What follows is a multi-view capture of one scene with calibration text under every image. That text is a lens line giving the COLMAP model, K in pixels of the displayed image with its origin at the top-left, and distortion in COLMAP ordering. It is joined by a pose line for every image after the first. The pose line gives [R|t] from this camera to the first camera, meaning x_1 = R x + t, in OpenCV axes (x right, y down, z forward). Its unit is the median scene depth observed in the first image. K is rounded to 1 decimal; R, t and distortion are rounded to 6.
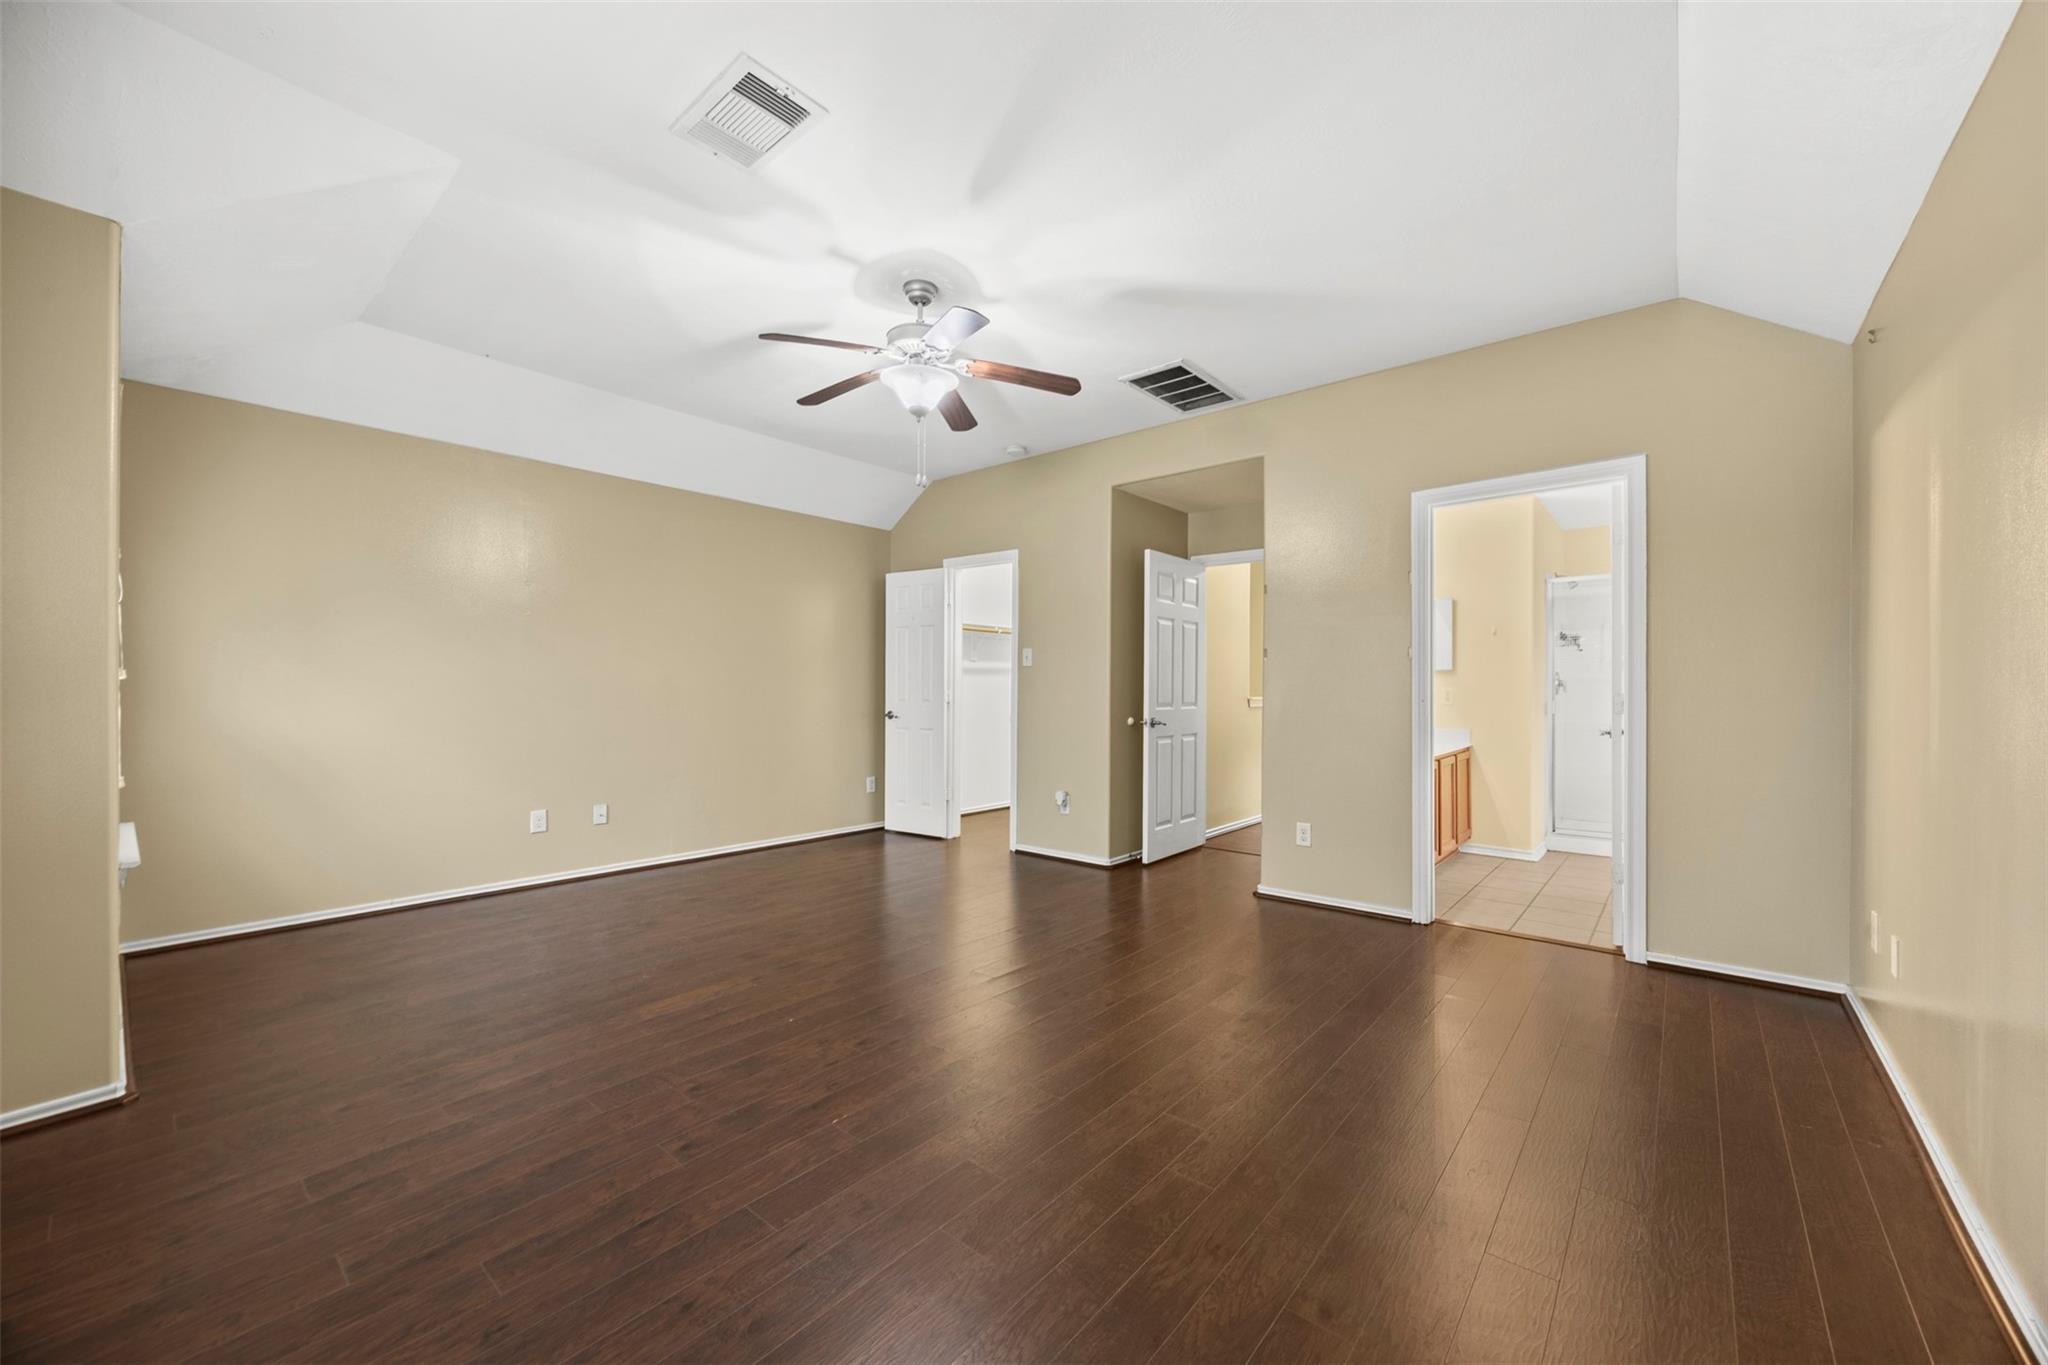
lens RADIAL K [[779.3, 0, 1020.8], [0, 779.3, 685.8], [0, 0, 1]] dist [-0.006486, 0.001513]
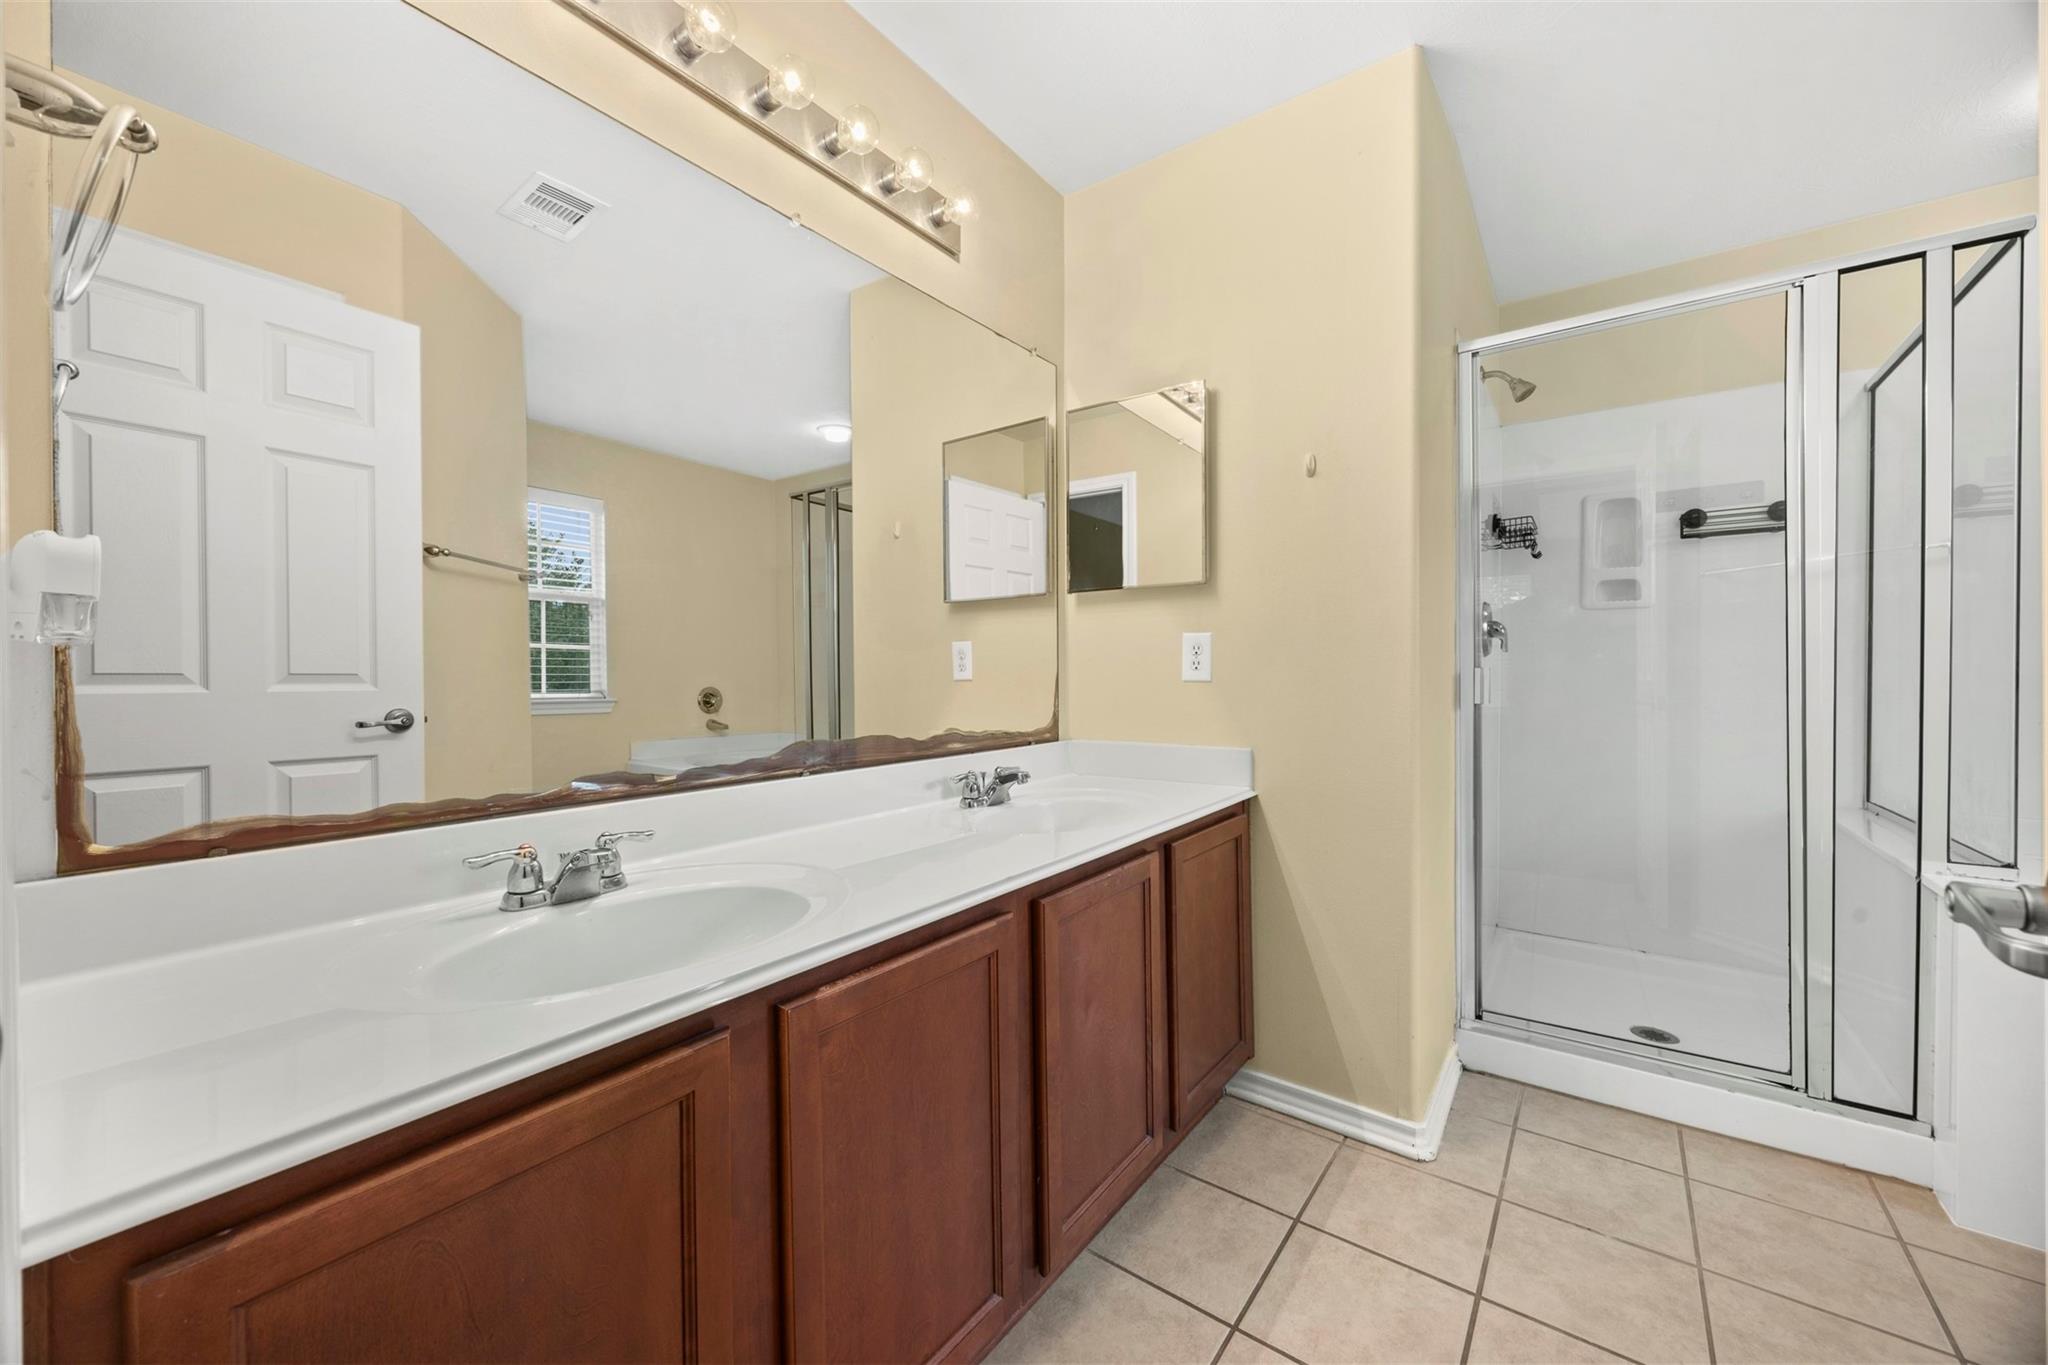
lens RADIAL K [[779.3, 0, 1017.0], [0, 779.3, 676.3], [0, 0, 1]] dist [-0.006486, 0.001513]
pose [[0.997930, 0.000713, 0.064309, 0.428152], [-0.000618, 0.999999, -0.001505, 0.022573], [-0.064310, 0.001463, 0.997929, 0.622758]]
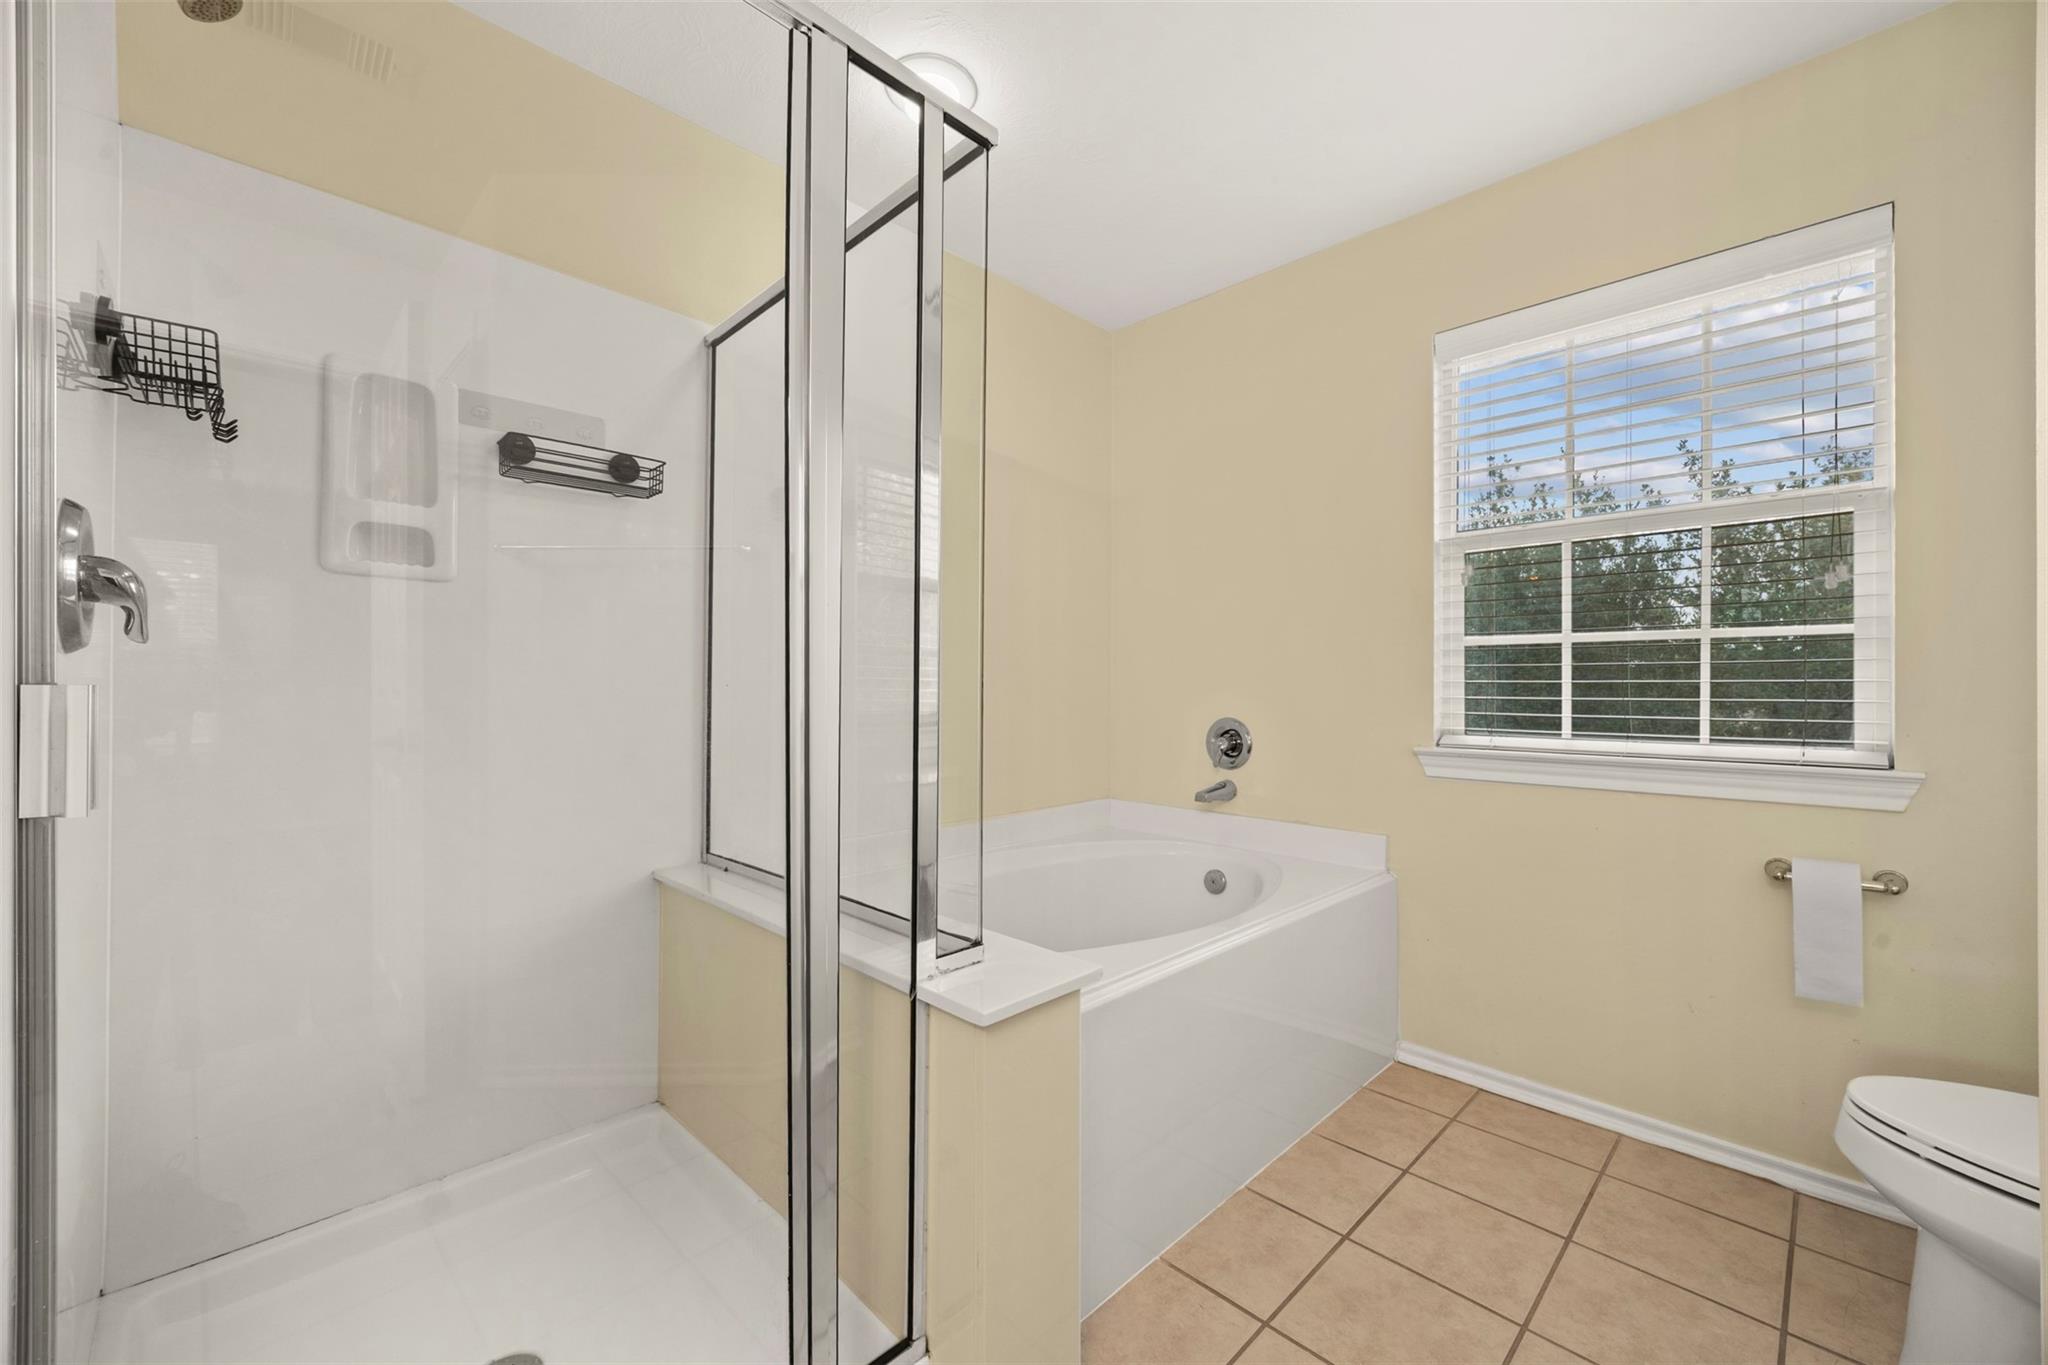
lens RADIAL K [[779.3, 0, 1019.3], [0, 779.3, 689.6], [0, 0, 1]] dist [-0.006486, 0.001513]
pose [[0.075432, 0.002790, 0.997147, 0.573362], [0.001847, 0.999994, -0.002938, 0.019413], [-0.997149, 0.002064, 0.075426, 0.832919]]
